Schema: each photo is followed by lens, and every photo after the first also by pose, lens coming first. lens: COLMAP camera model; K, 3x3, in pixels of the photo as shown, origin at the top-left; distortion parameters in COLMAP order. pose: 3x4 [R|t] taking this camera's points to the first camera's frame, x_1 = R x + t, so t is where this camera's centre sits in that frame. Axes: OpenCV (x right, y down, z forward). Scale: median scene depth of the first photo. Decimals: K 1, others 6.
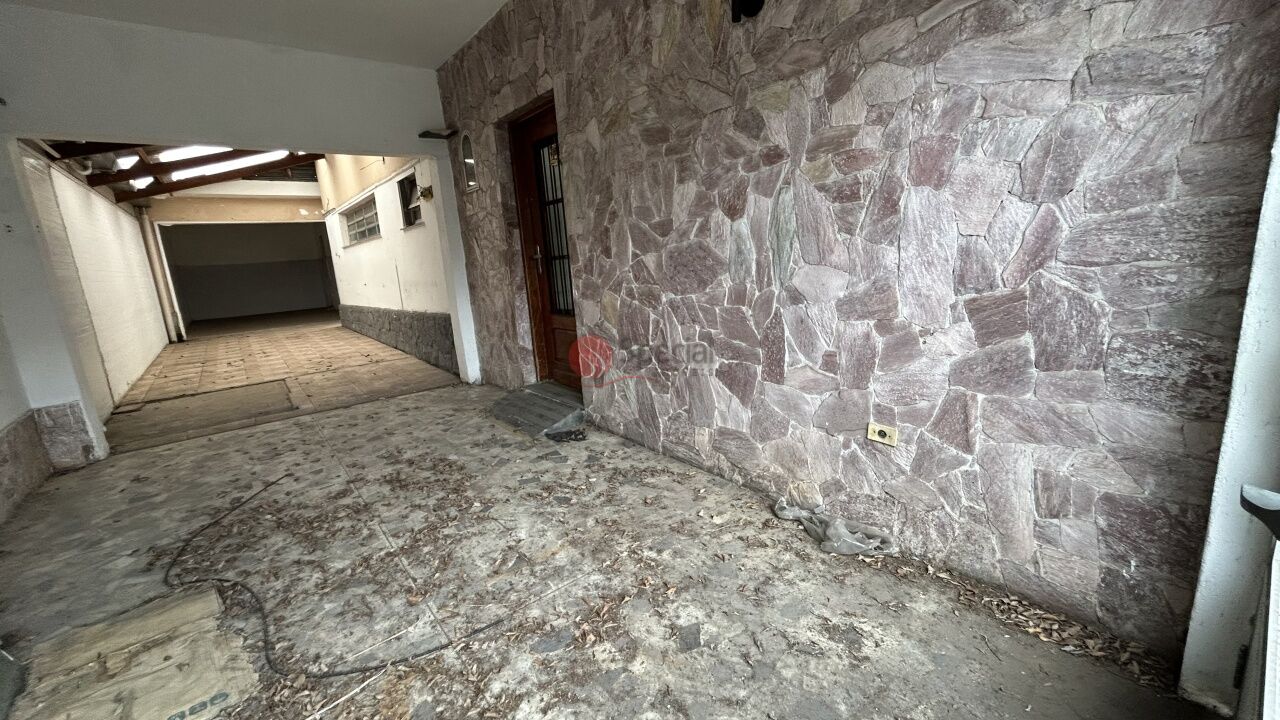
lens RADIAL K [[521.8, 0, 641.8], [0, 521.8, 359.6], [0, 0, 1]] dist [-0.000418, 0.001216]
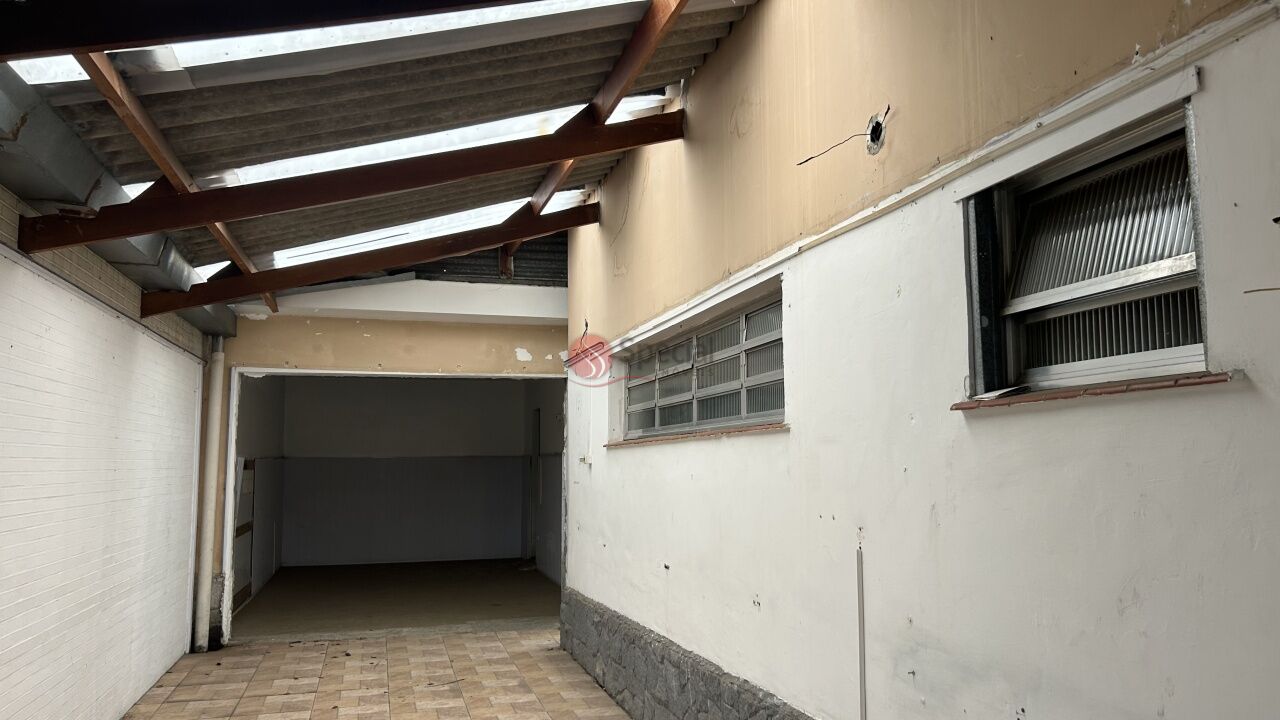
lens RADIAL K [[966.8, 0, 661.8], [0, 966.8, 349.8], [0, 0, 1]] dist [0.036581, -0.034245]
pose [[0.924165, 0.013666, -0.381749, -0.789164], [-0.128000, 0.952663, -0.275769, -0.272734], [0.359909, 0.303720, 0.882168, 1.118074]]
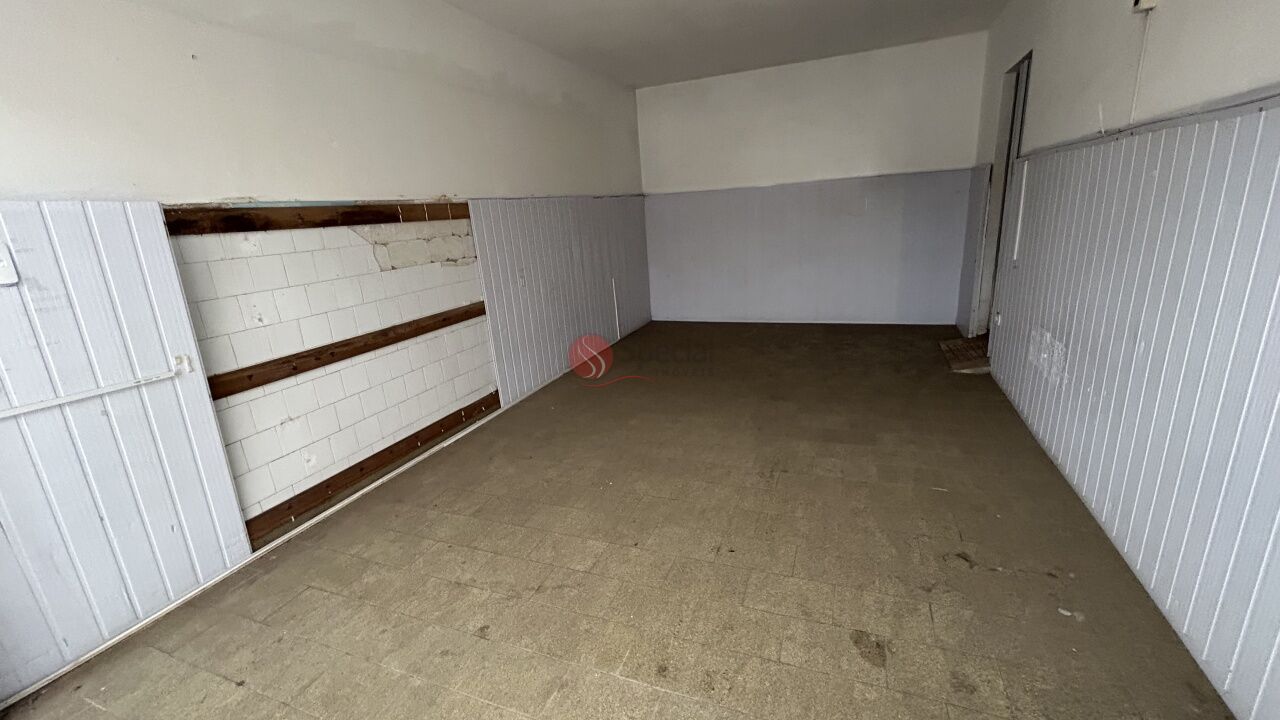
lens RADIAL K [[521.8, 0, 634.4], [0, 521.8, 357.2], [0, 0, 1]] dist [-0.000418, 0.001216]
pose [[0.485899, 0.263835, -0.833243, -1.548856], [-0.138970, 0.964544, 0.224371, -0.470803], [0.862896, 0.006774, 0.505336, 2.371971]]
